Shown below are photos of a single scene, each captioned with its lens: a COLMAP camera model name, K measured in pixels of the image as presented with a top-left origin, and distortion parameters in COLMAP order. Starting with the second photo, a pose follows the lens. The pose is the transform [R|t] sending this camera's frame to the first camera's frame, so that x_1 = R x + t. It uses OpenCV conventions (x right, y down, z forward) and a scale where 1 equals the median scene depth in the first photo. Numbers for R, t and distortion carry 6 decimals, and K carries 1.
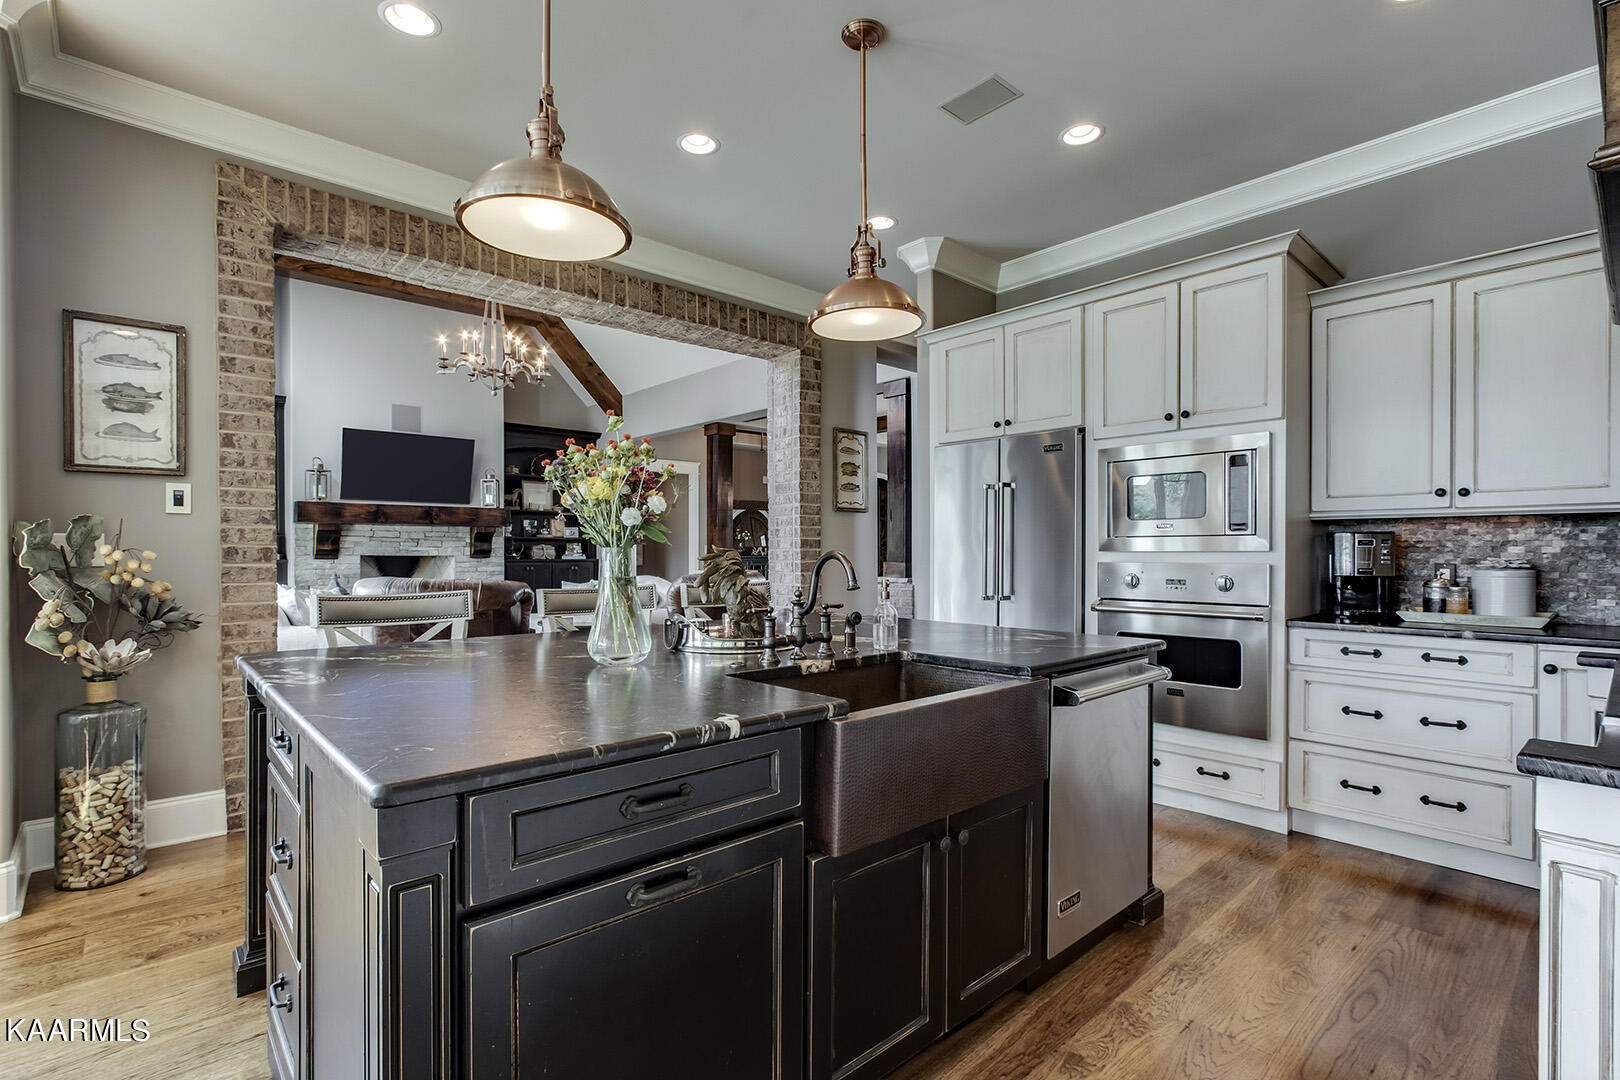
lens RADIAL K [[757.5, 0, 814.1], [0, 757.5, 548.3], [0, 0, 1]] dist [-0.003031, 0.002168]
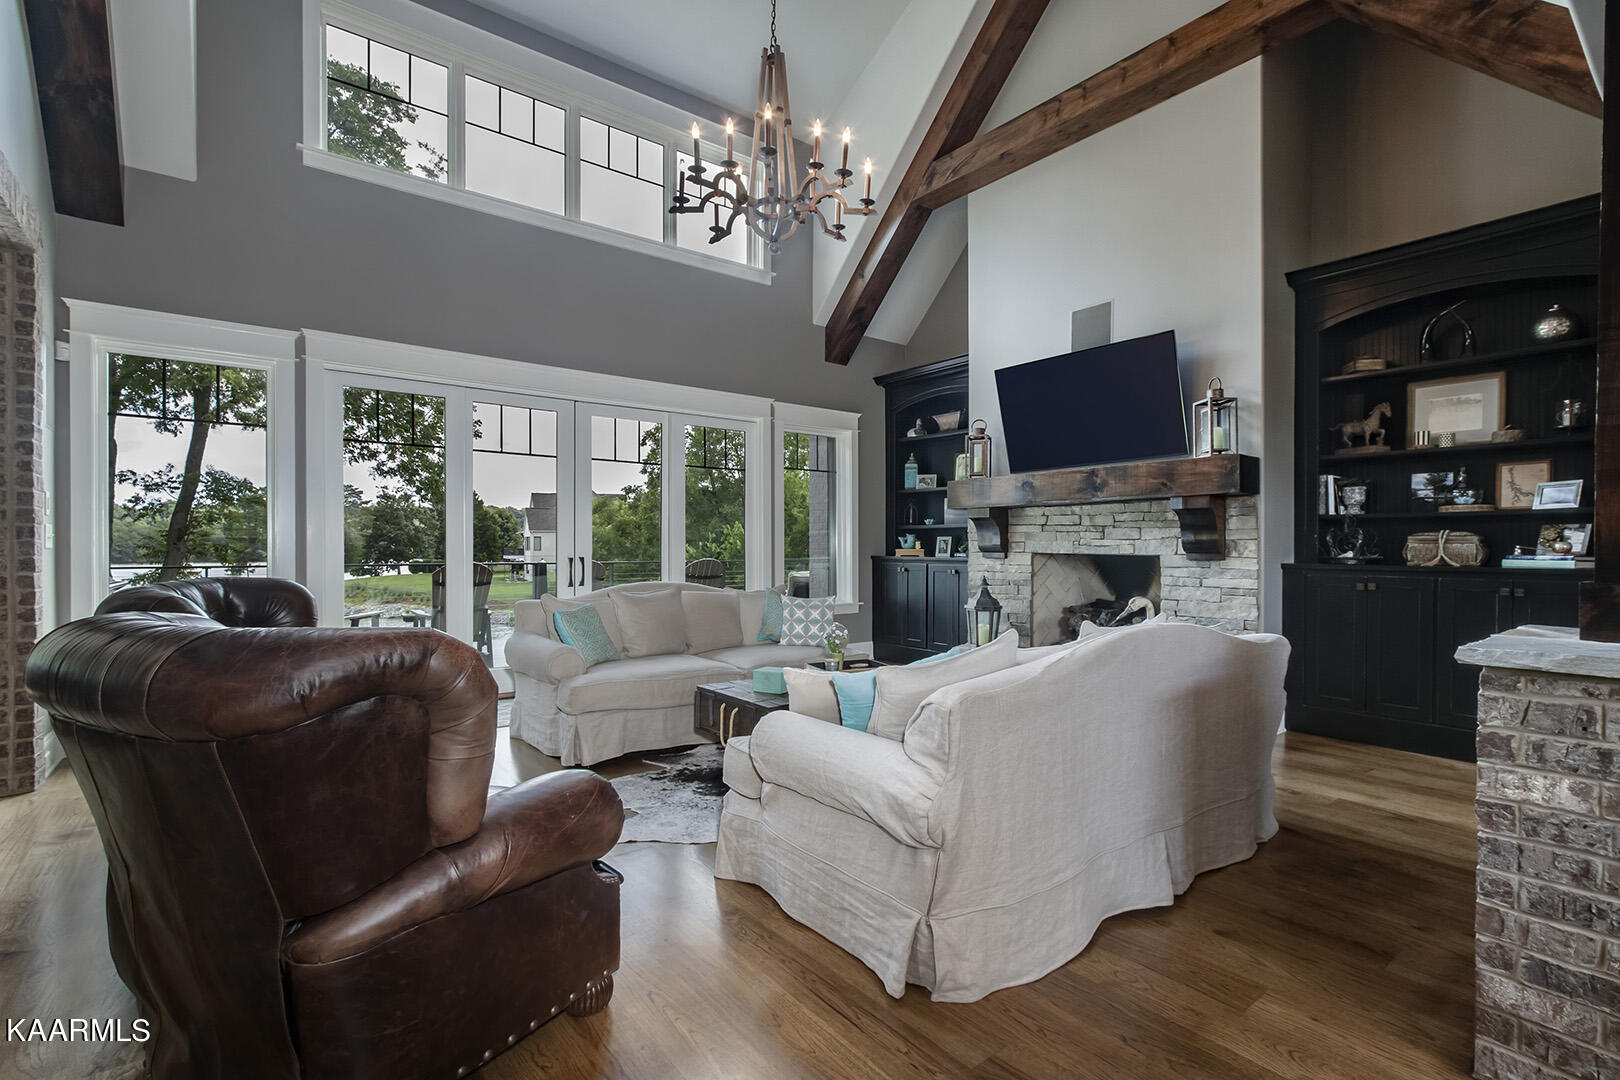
lens RADIAL K [[757.5, 0, 809.2], [0, 757.5, 546.0], [0, 0, 1]] dist [-0.003031, 0.002168]
pose [[-0.083041, -0.003892, -0.996539, 0.221833], [0.002511, 0.999988, -0.004115, 0.013466], [0.996543, -0.002844, -0.083031, 2.208070]]
